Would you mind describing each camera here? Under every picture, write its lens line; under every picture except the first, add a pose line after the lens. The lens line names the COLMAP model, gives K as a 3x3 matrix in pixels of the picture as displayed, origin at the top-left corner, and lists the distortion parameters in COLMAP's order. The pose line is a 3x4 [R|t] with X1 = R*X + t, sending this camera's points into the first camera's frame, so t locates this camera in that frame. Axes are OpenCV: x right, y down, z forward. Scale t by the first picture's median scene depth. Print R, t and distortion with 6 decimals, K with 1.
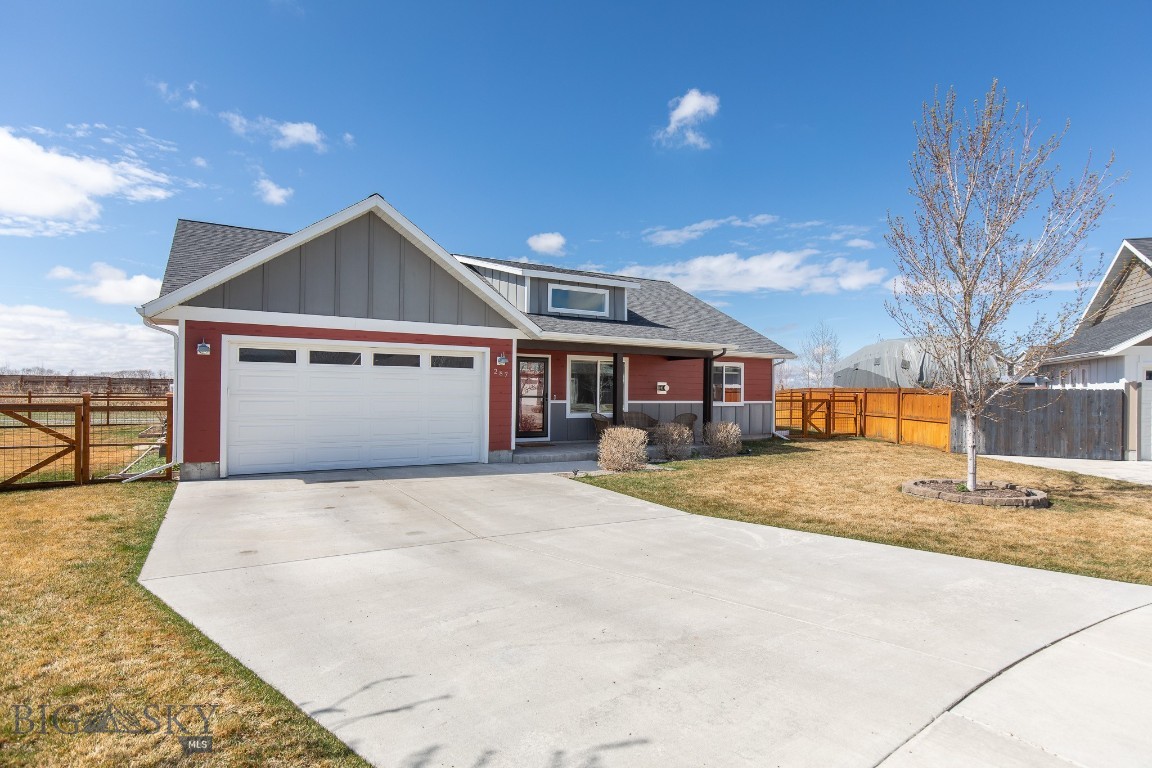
lens RADIAL K [[624.6, 0, 576.0], [0, 624.6, 384.0], [0, 0, 1]] dist [-0.003433, -0.001454]
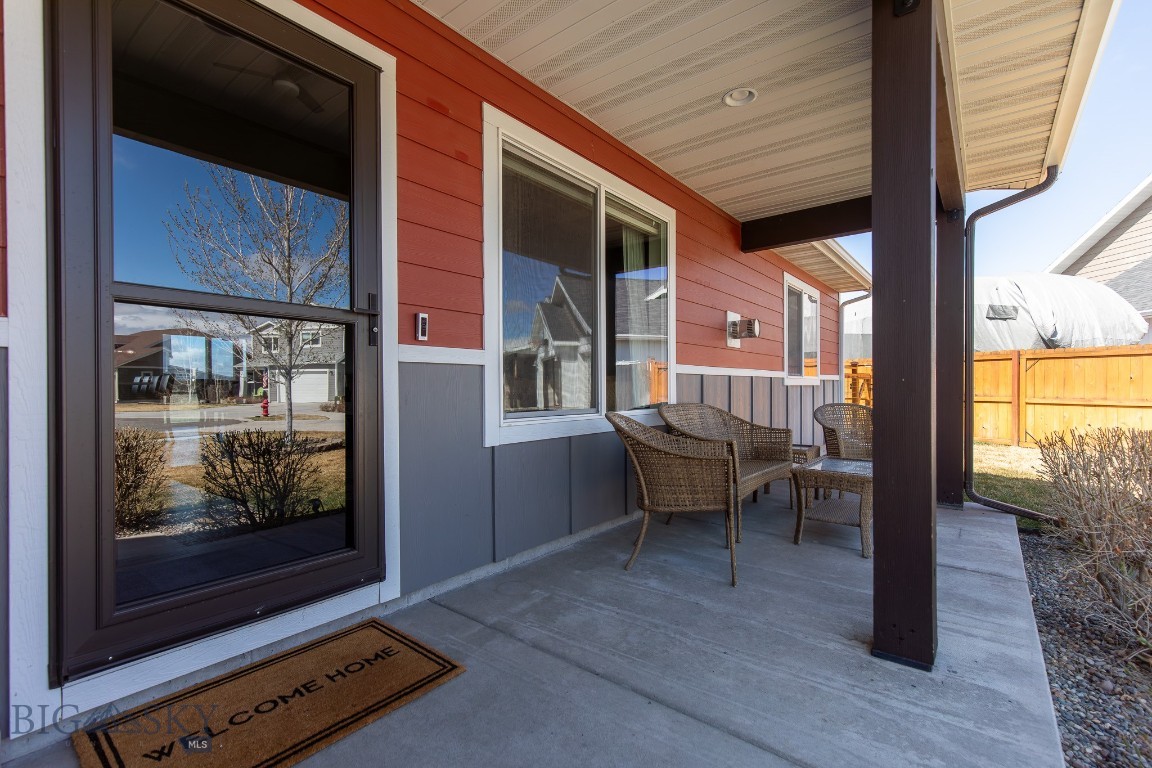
lens RADIAL K [[518.4, 0, 573.3], [0, 518.4, 389.6], [0, 0, 1]] dist [0.013969, -0.000633]
pose [[0.936865, -0.013005, 0.349450, -0.044633], [0.005777, 0.999747, 0.021718, 0.034841], [-0.349644, -0.018328, 0.936703, 0.844019]]
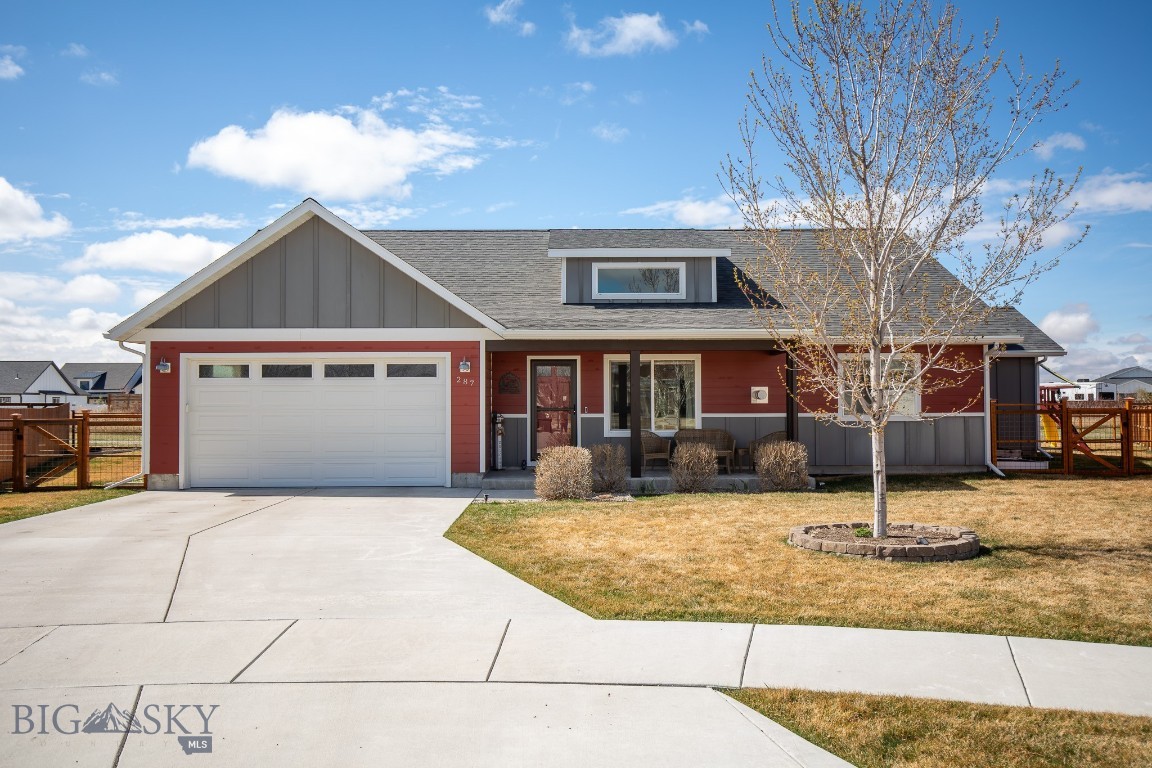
lens RADIAL K [[965.2, 0, 576.0], [0, 965.2, 384.0], [0, 0, 1]] dist [0.010269, 0.016282]
pose [[0.859939, -0.022430, -0.509905, 0.562589], [0.018662, 0.999748, -0.012505, 0.004117], [0.510056, 0.001238, 0.860140, -0.042454]]
